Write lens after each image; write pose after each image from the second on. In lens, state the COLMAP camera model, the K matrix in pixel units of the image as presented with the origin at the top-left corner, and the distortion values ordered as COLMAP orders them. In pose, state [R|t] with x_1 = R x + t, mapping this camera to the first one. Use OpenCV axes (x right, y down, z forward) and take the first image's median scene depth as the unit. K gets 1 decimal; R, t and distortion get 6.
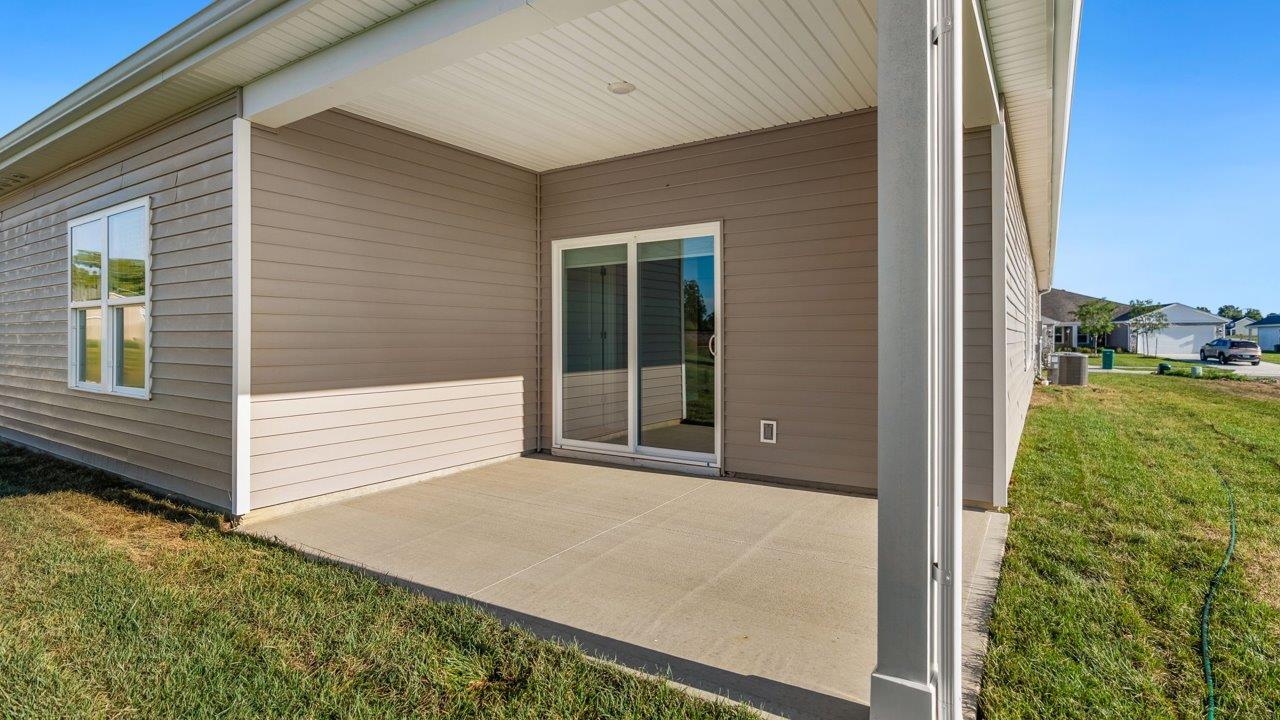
lens RADIAL K [[604.1, 0, 639.9], [0, 604.1, 329.9], [0, 0, 1]] dist [-0.010825, 0.002079]
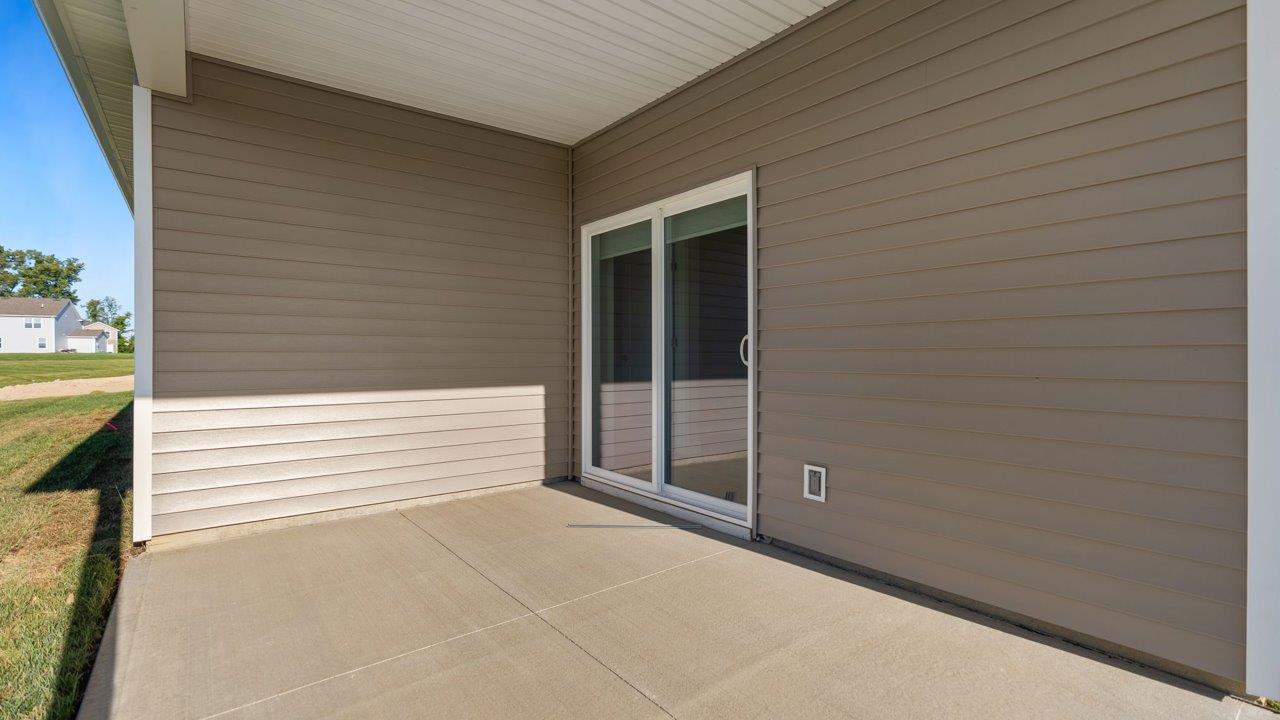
lens RADIAL K [[579.7, 0, 639.3], [0, 579.7, 349.6], [0, 0, 1]] dist [-0.006426, 0.002155]
pose [[0.942973, 0.001486, -0.332866, 0.208448], [-0.000394, 0.999994, 0.003346, 0.019733], [0.332869, -0.003024, 0.942968, 0.301338]]
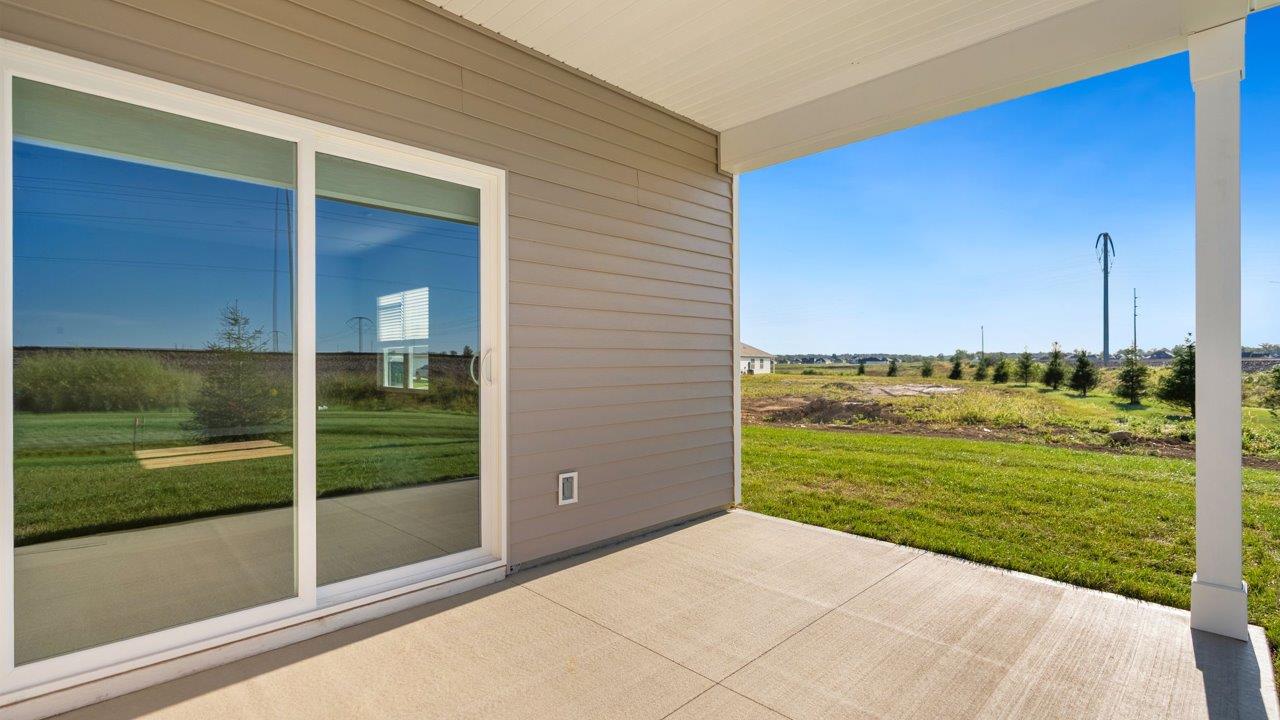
lens RADIAL K [[579.7, 0, 633.7], [0, 579.7, 364.3], [0, 0, 1]] dist [-0.006426, 0.002155]
pose [[0.236058, 0.001075, 0.971738, -0.375833], [-0.007094, 0.999975, 0.000617, 0.017646], [-0.971713, -0.007039, 0.236059, 0.656622]]
